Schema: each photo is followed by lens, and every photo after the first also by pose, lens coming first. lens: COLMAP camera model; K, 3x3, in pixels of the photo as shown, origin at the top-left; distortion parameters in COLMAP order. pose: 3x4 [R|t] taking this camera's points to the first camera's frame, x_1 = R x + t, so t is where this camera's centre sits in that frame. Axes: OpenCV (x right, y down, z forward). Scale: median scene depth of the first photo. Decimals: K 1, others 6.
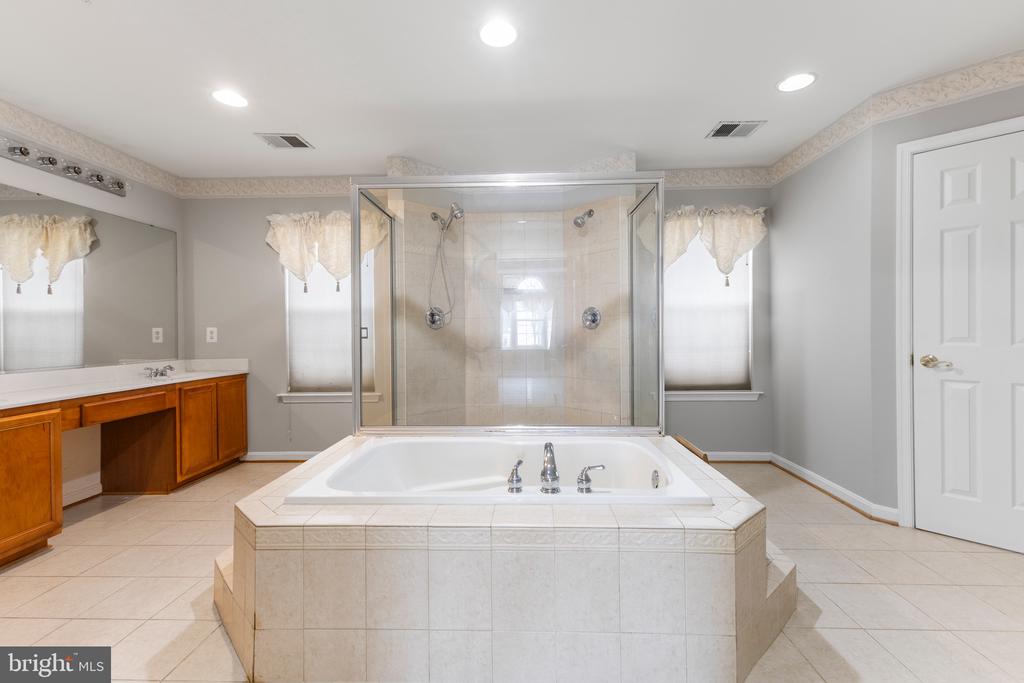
lens RADIAL K [[452.0, 0, 513.5], [0, 452.0, 334.4], [0, 0, 1]] dist [0.034734, -0.012089]
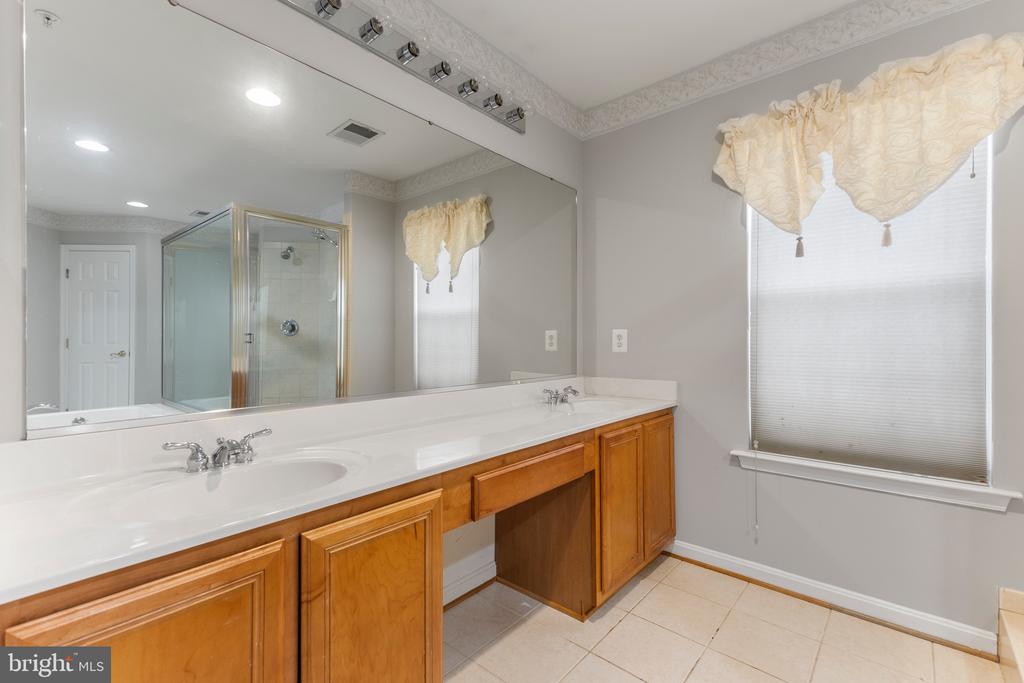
lens RADIAL K [[453.8, 0, 512.1], [0, 453.8, 344.1], [0, 0, 1]] dist [0.020677, 0.000195]
pose [[0.778932, 0.012821, -0.626977, -0.392364], [-0.009000, 0.999917, 0.009265, 0.001179], [0.627043, -0.001574, 0.778983, 0.423412]]
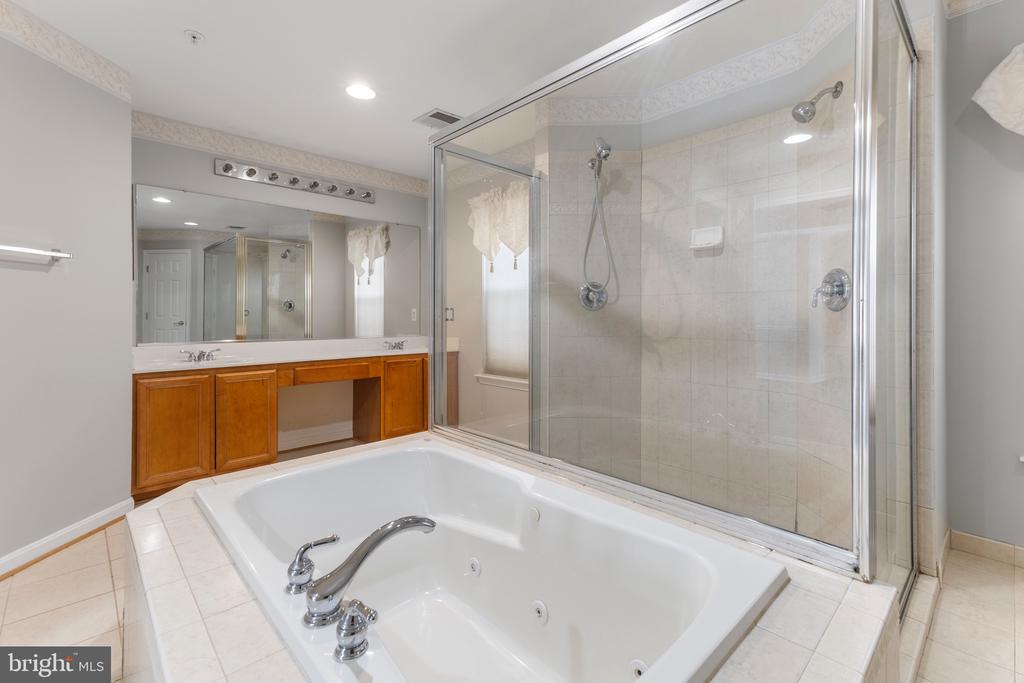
lens RADIAL K [[459.4, 0, 512.1], [0, 459.4, 319.2], [0, 0, 1]] dist [0.016005, 0.000107]
pose [[0.713743, 0.015788, -0.700230, 0.266388], [-0.011154, 0.999875, 0.011175, -0.003707], [0.700319, -0.000165, 0.713830, 0.334841]]
